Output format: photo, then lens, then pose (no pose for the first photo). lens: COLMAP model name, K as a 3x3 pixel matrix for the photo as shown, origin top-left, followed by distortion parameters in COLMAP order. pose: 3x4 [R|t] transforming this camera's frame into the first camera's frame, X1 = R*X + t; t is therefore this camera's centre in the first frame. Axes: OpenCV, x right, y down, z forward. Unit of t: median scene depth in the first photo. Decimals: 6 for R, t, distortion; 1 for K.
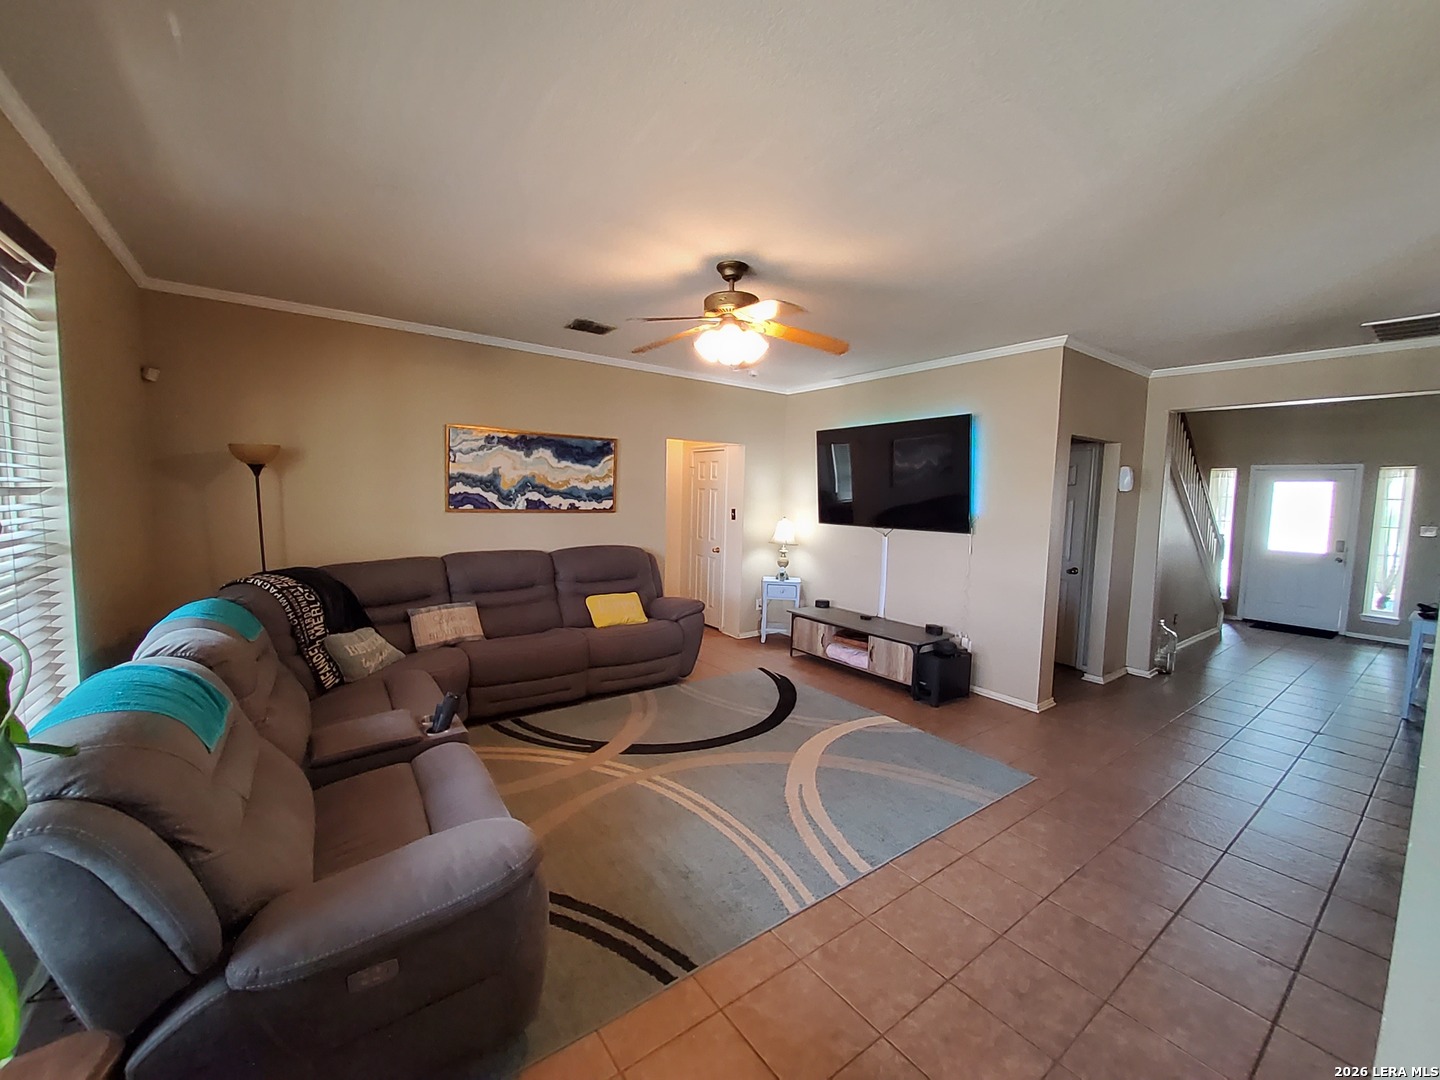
lens RADIAL K [[575.5, 0, 717.1], [0, 575.5, 536.7], [0, 0, 1]] dist [0.000774, -0.003392]
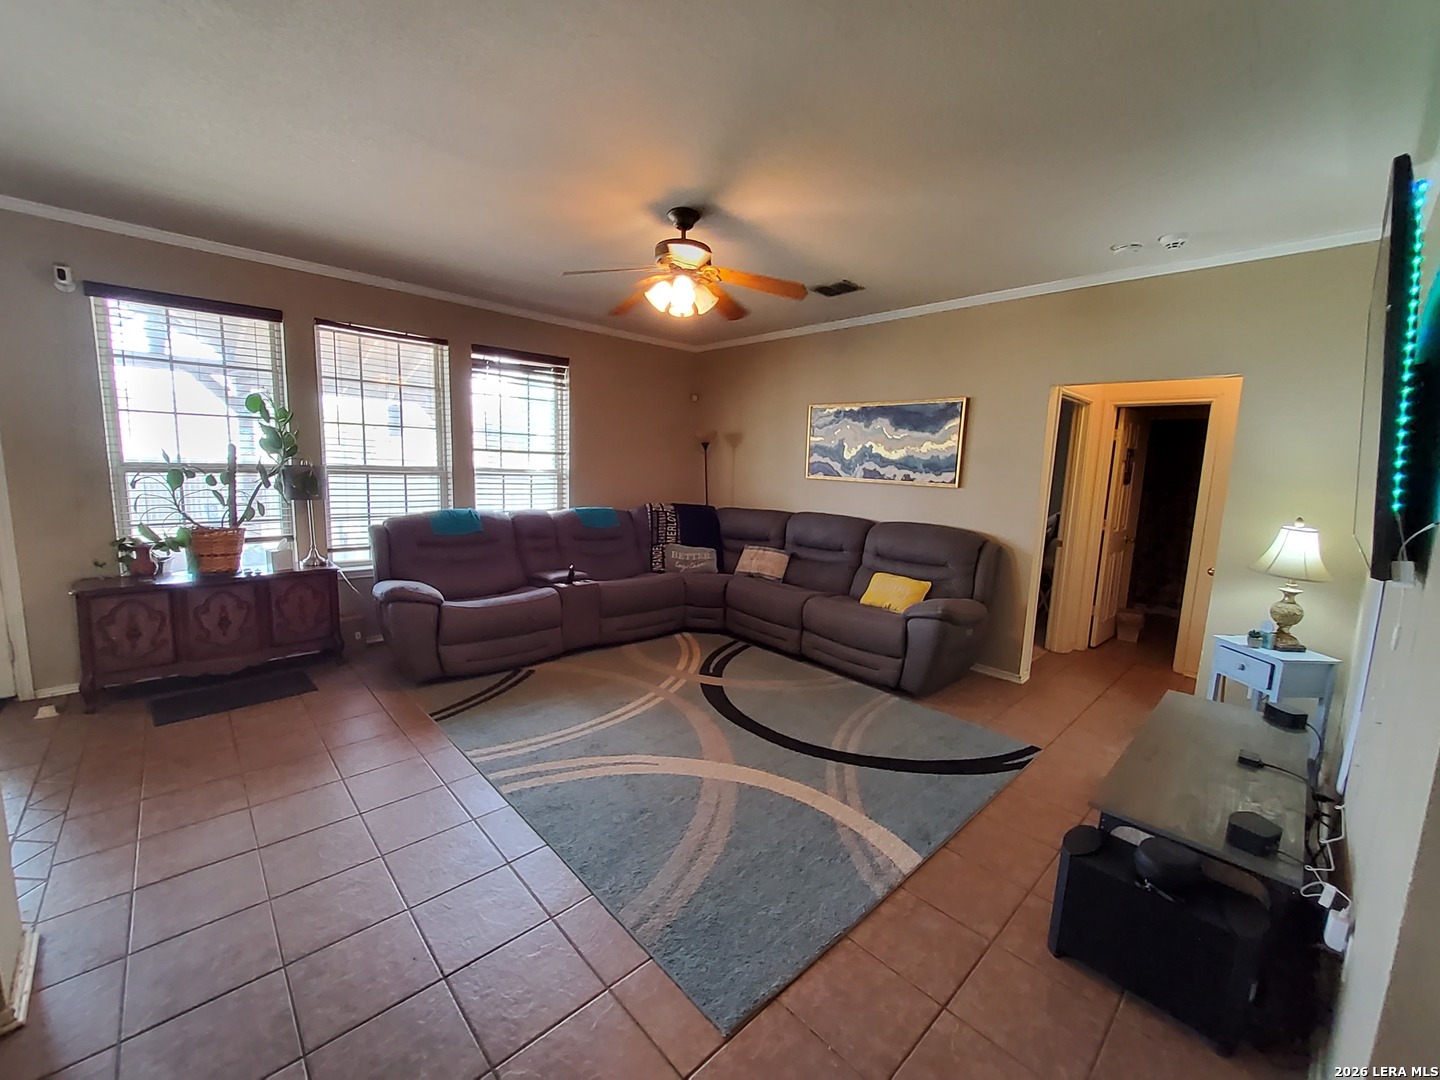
lens RADIAL K [[575.5, 0, 717.1], [0, 575.5, 536.7], [0, 0, 1]] dist [0.000774, -0.003392]
pose [[0.122105, 0.112934, -0.986071, 0.659278], [-0.108005, 0.989117, 0.099908, -0.019058], [0.986623, 0.094301, 0.132974, 0.606325]]
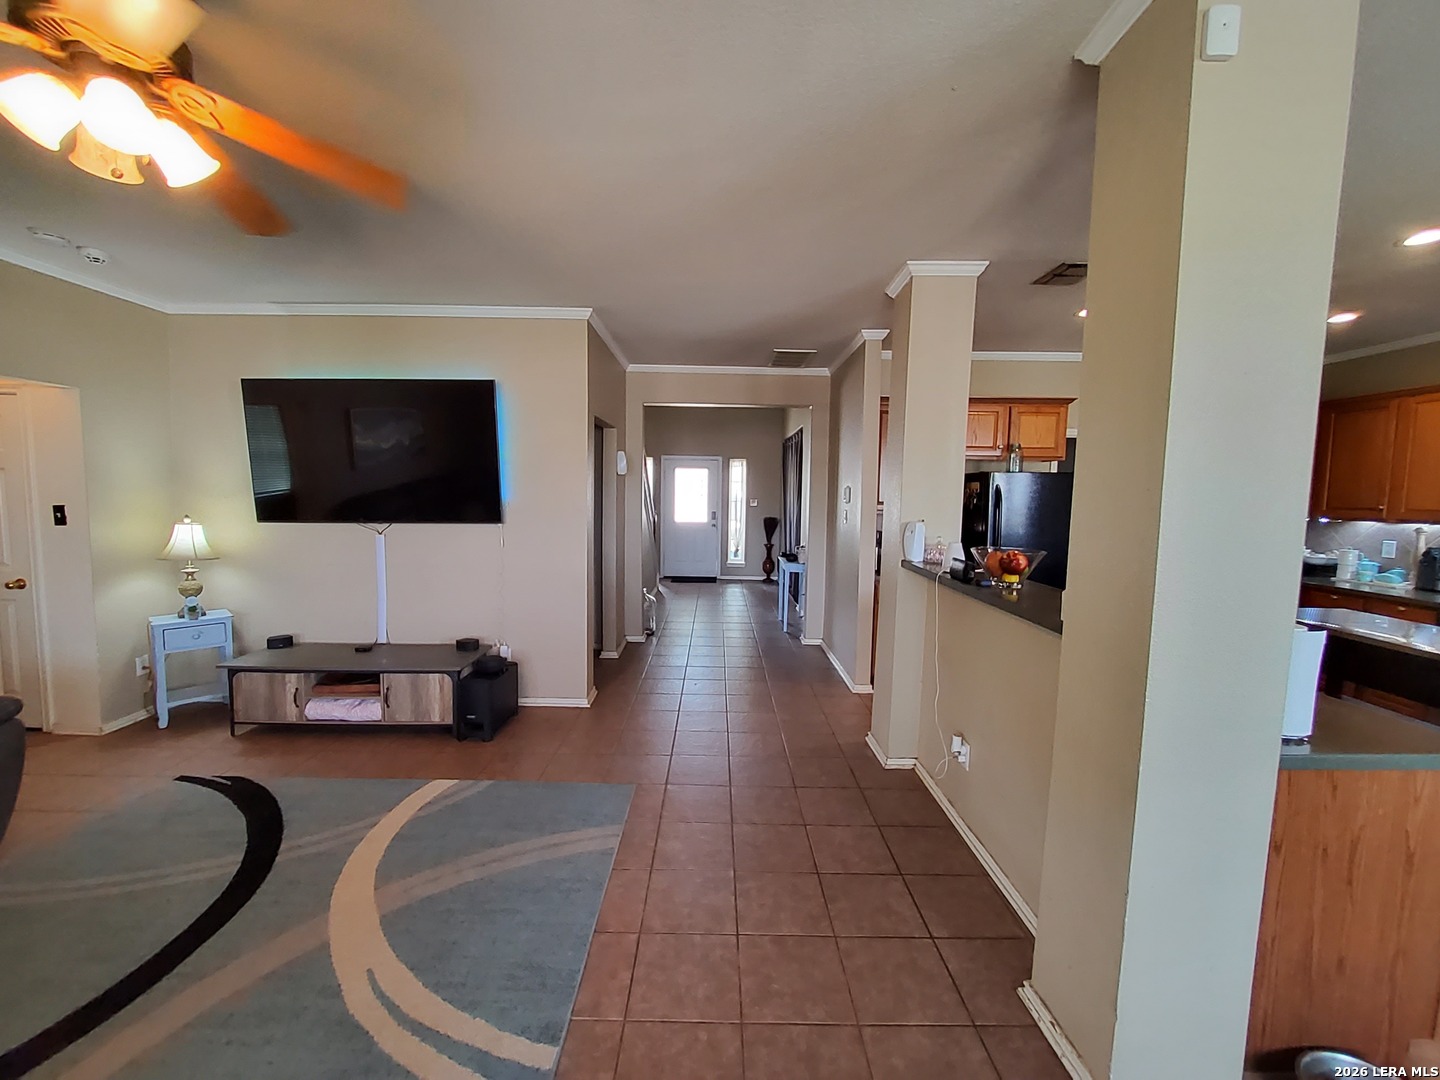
lens RADIAL K [[575.5, 0, 717.1], [0, 575.5, 536.7], [0, 0, 1]] dist [0.000774, -0.003392]
pose [[0.594505, -0.081352, 0.799966, -0.048202], [0.062558, 0.996533, 0.054851, -0.012497], [-0.801655, 0.017435, 0.597533, 0.232192]]
